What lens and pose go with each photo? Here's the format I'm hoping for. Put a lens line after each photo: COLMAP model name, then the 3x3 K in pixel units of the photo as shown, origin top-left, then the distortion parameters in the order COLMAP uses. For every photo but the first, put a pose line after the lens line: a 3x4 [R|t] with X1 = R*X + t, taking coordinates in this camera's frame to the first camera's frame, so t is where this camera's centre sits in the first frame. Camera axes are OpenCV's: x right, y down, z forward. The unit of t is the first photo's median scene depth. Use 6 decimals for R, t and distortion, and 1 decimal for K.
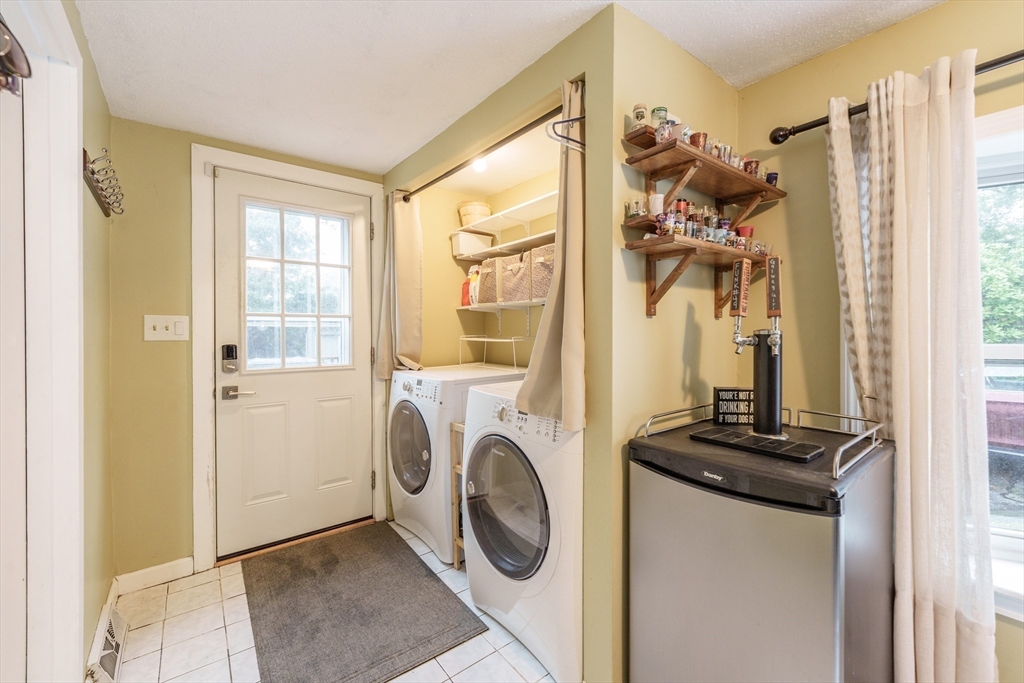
lens RADIAL K [[421.1, 0, 517.9], [0, 421.1, 332.7], [0, 0, 1]] dist [-0.002432, -0.001156]
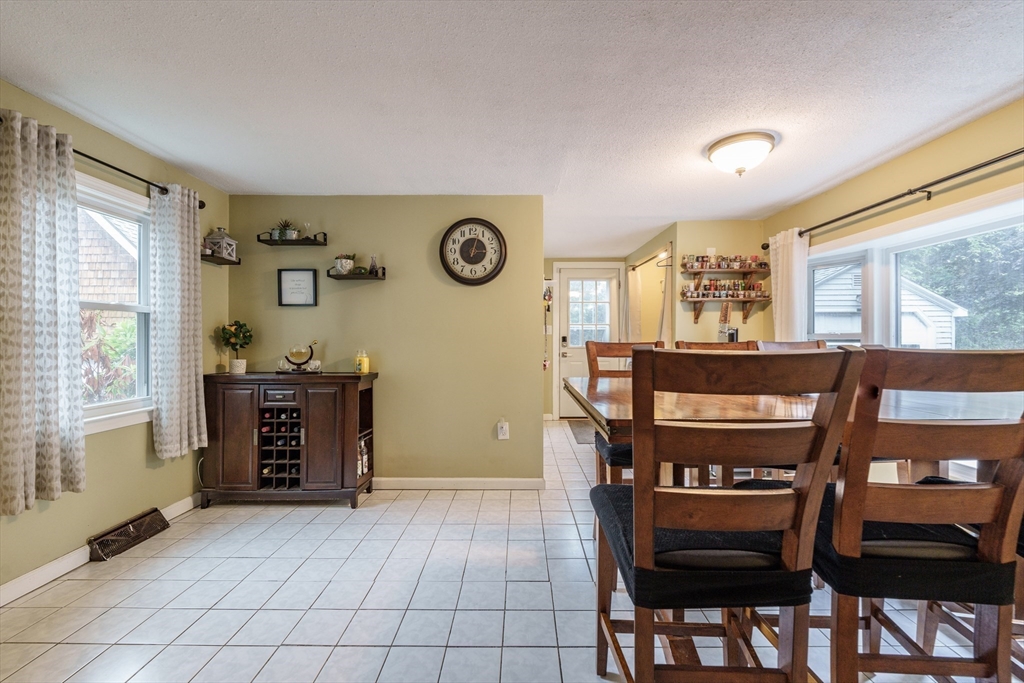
lens RADIAL K [[421.1, 0, 516.0], [0, 421.1, 343.8], [0, 0, 1]] dist [-0.002432, -0.001156]
pose [[0.782761, 0.011312, -0.622220, 0.907188], [-0.004225, 0.999908, 0.012864, 0.053958], [0.622308, -0.007441, 0.782737, -1.583566]]
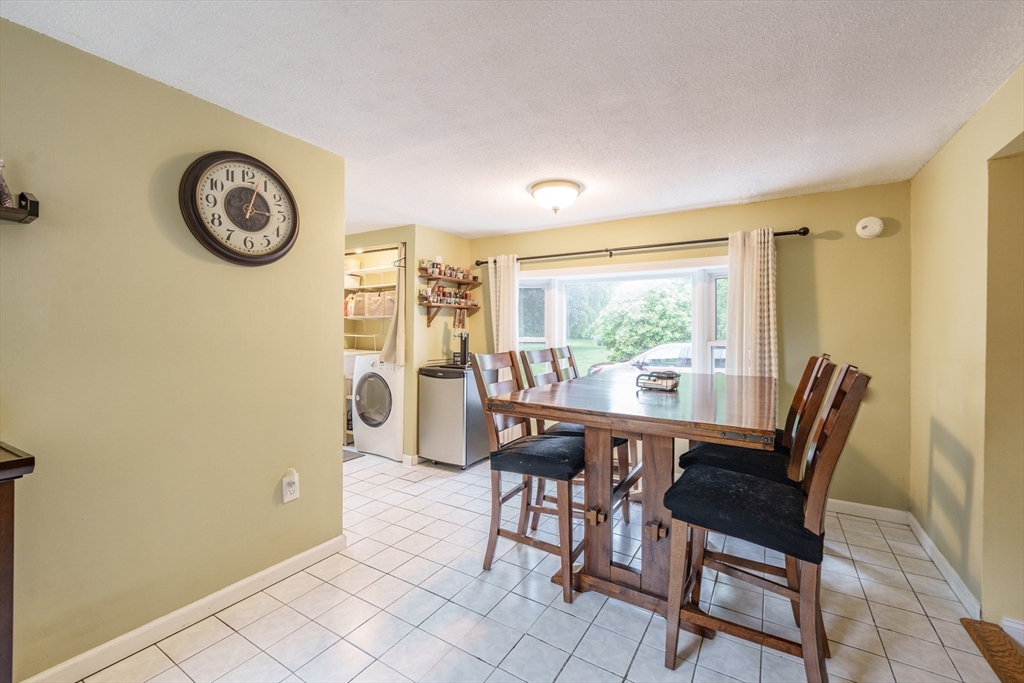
lens RADIAL K [[421.1, 0, 520.6], [0, 421.1, 334.6], [0, 0, 1]] dist [-0.002432, -0.001156]
pose [[0.936590, 0.008327, 0.350327, -0.086977], [-0.010198, 0.999942, 0.003494, -0.002214], [-0.350277, -0.006845, 0.936621, -1.567547]]
